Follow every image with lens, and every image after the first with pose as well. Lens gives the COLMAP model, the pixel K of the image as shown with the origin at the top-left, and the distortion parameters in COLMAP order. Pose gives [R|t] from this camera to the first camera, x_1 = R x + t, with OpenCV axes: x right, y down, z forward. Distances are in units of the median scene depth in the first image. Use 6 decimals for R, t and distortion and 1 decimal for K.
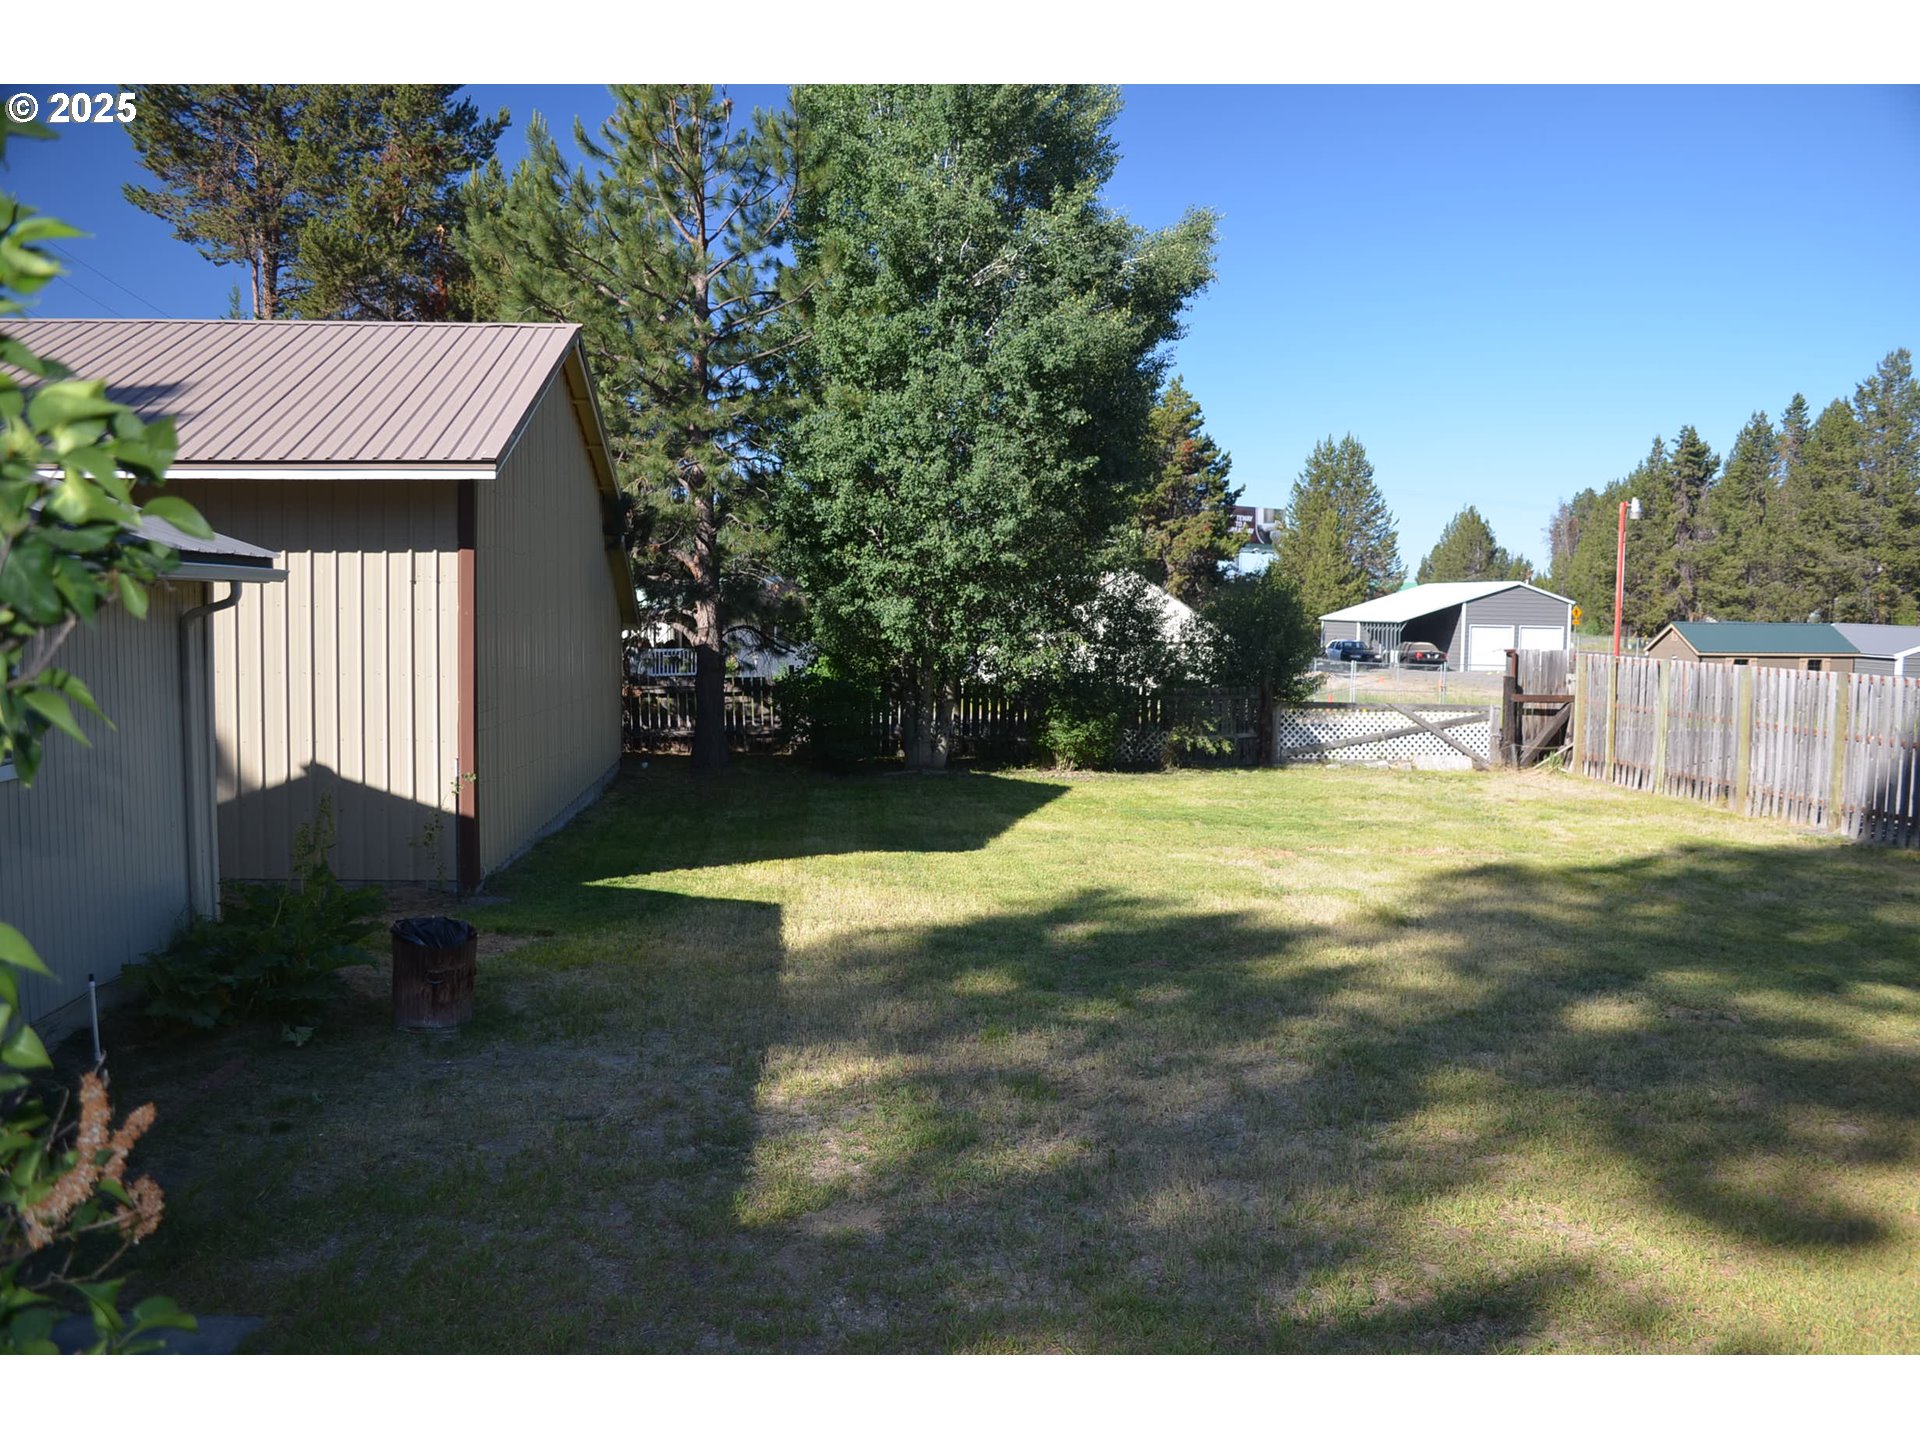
lens RADIAL K [[1512.3, 0, 977.7], [0, 1512.3, 731.1], [0, 0, 1]] dist [-0.081408, 0.013116]
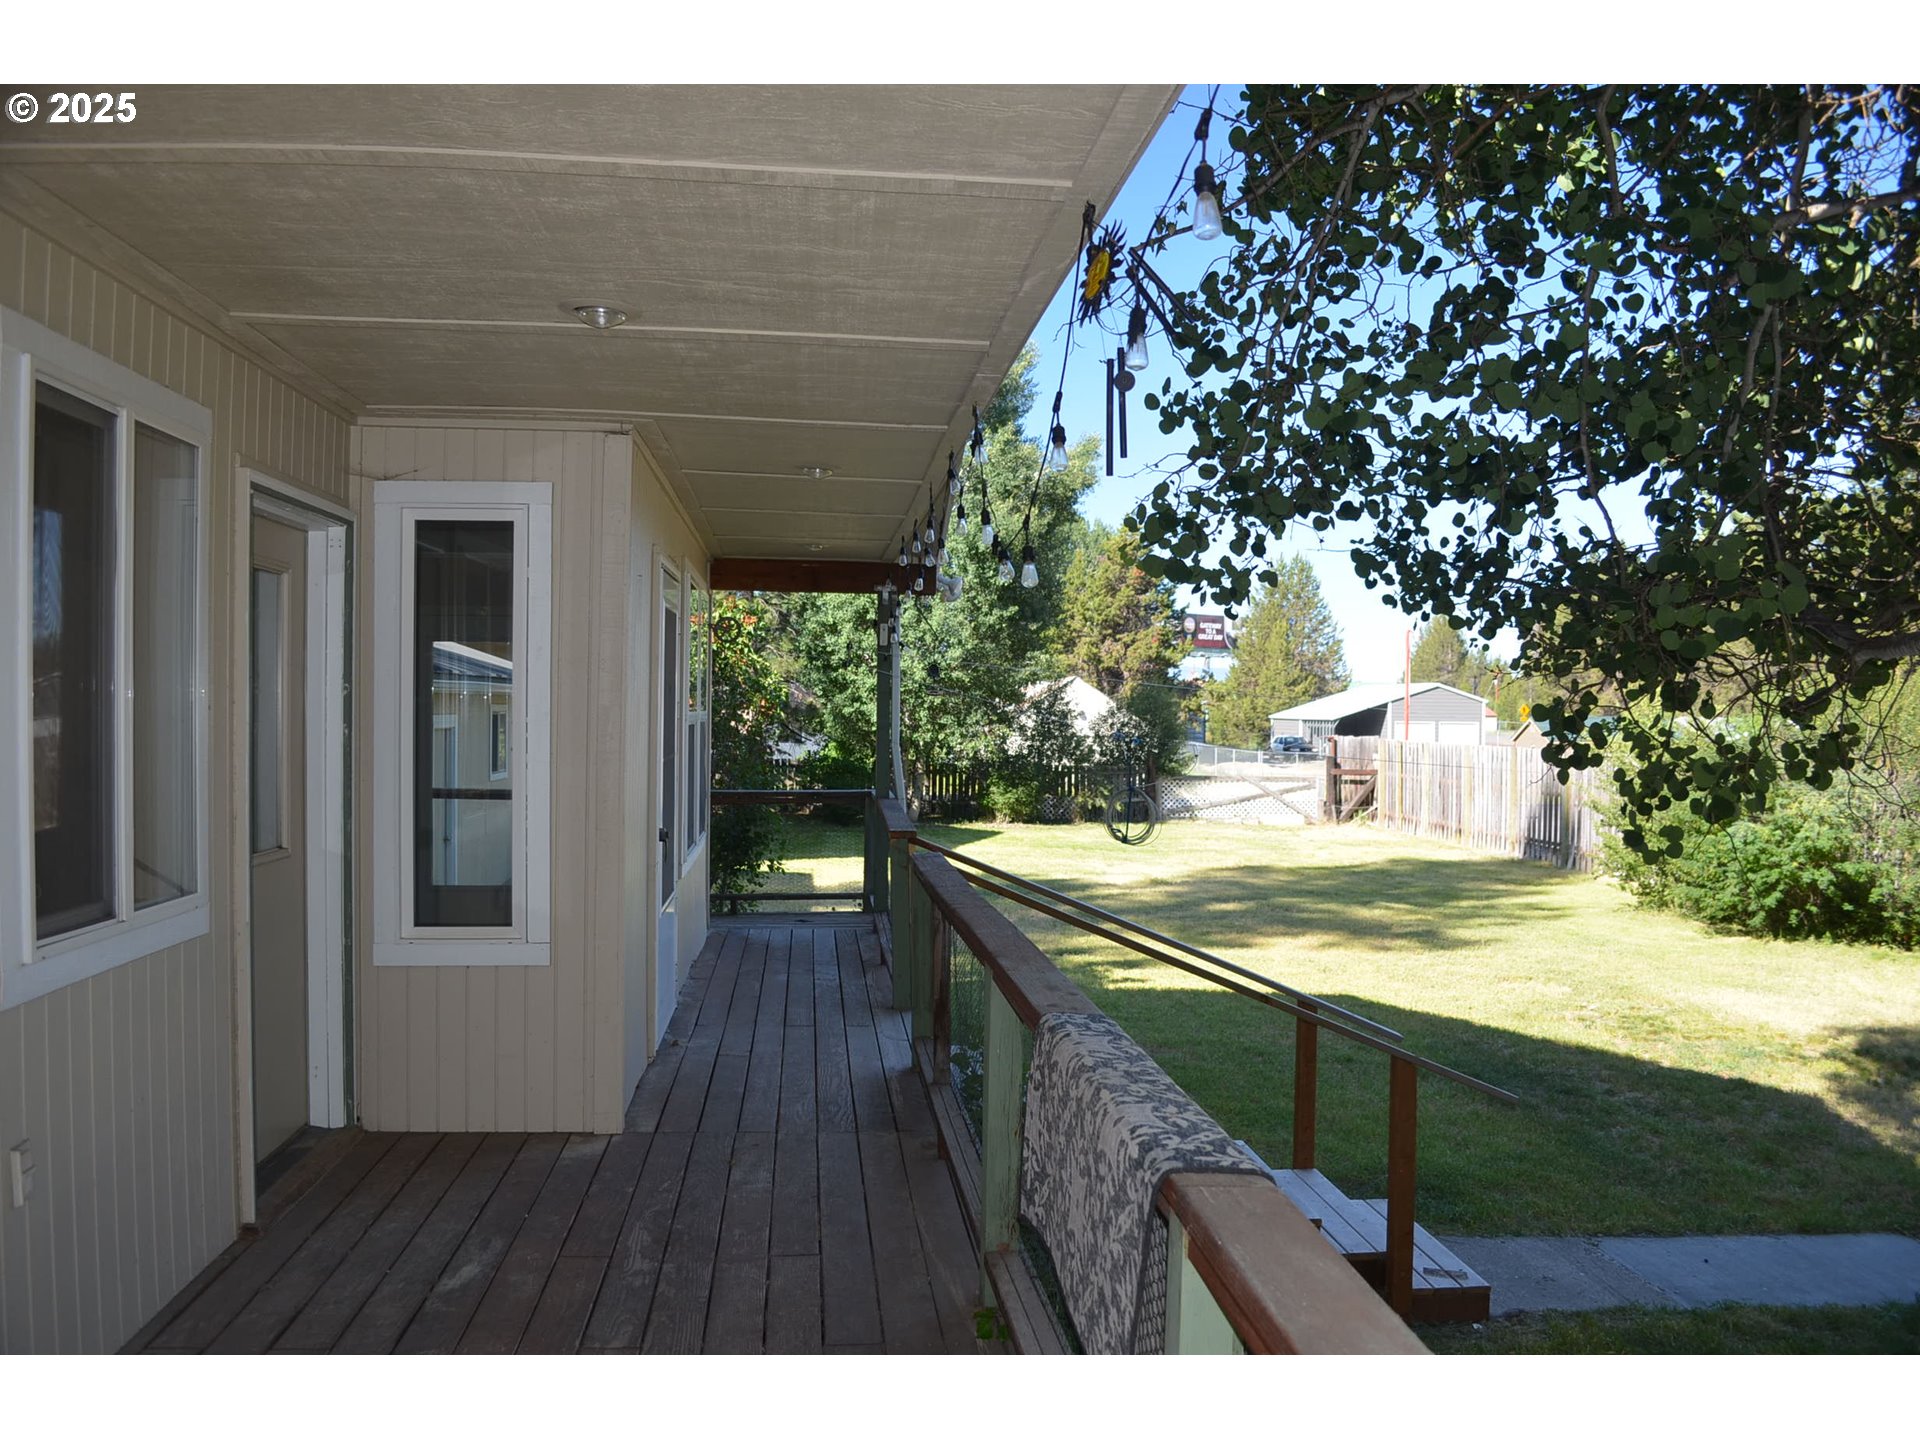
lens RADIAL K [[1512.3, 0, 977.7], [0, 1512.3, 731.1], [0, 0, 1]] dist [-0.081408, 0.013116]
pose [[0.999989, -0.004346, -0.001454, 0.037314], [0.004239, 0.997739, -0.067076, 0.035254], [0.001743, 0.067070, 0.997747, -0.421139]]
